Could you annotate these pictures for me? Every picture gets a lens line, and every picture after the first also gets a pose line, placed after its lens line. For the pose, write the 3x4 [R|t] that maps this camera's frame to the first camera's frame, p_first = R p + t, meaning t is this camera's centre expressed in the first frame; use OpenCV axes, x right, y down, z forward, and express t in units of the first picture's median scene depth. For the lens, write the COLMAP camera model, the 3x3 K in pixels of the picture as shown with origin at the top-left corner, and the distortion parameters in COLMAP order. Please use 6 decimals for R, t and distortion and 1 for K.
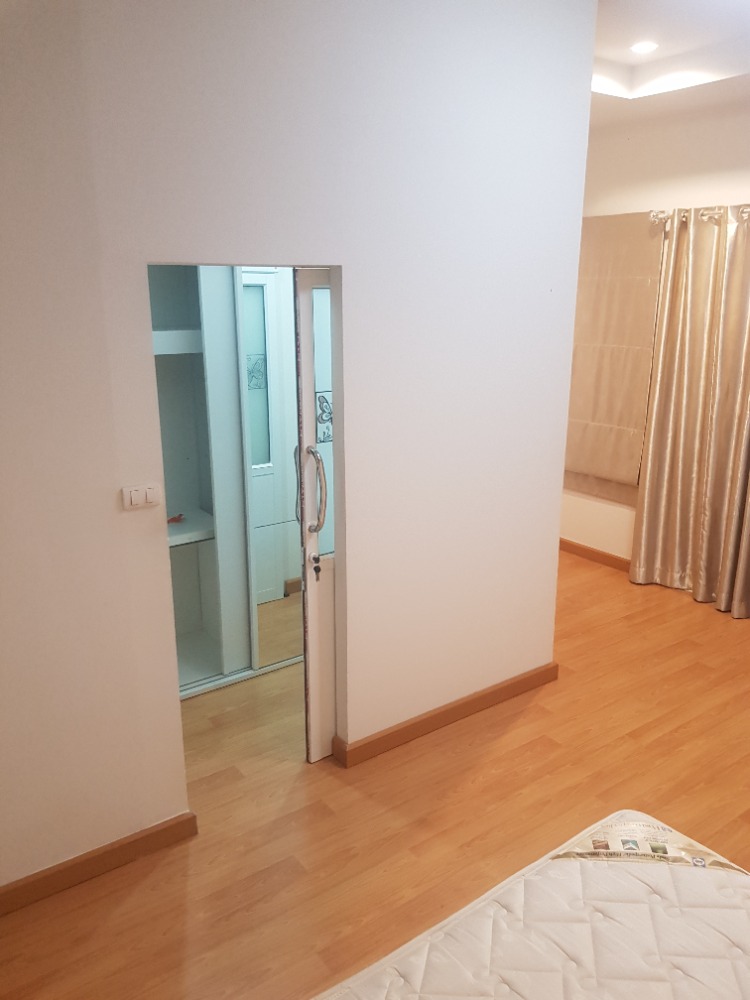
lens RADIAL K [[785.5, 0, 375.0], [0, 785.5, 500.0], [0, 0, 1]] dist [0.042280, -0.073991]
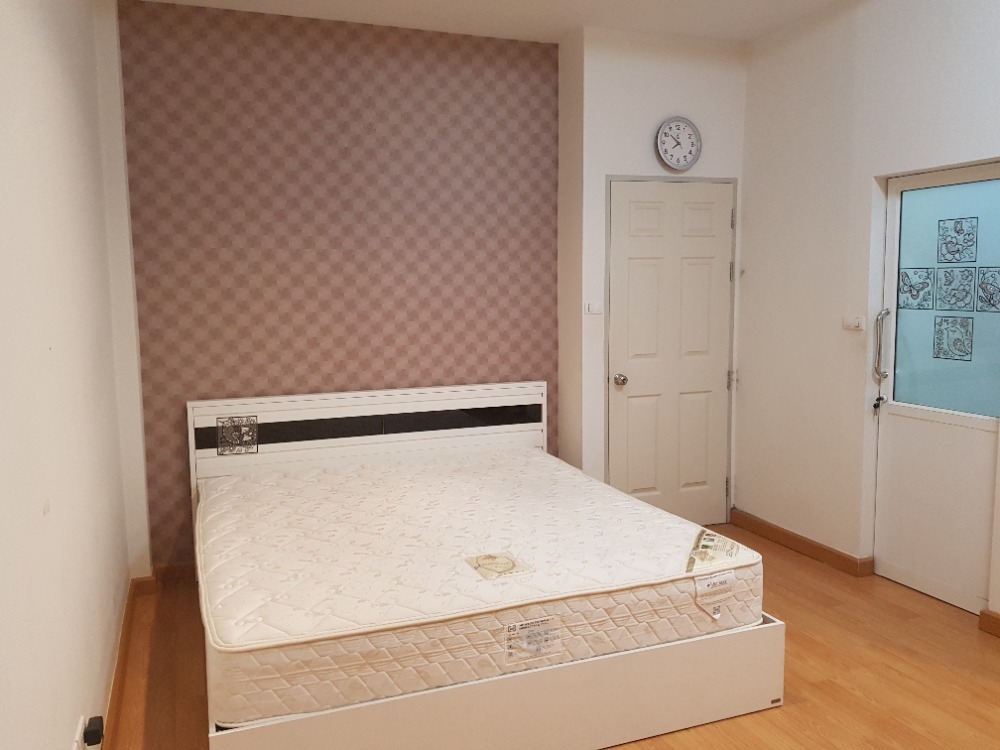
lens RADIAL K [[797.8, 0, 500.0], [0, 797.8, 375.0], [0, 0, 1]] dist [0.040039, -0.001206]
pose [[-0.253623, 0.103314, -0.961770, 1.489805], [-0.244198, 0.955236, 0.167008, -0.023923], [0.935971, 0.277219, -0.217041, 0.688446]]
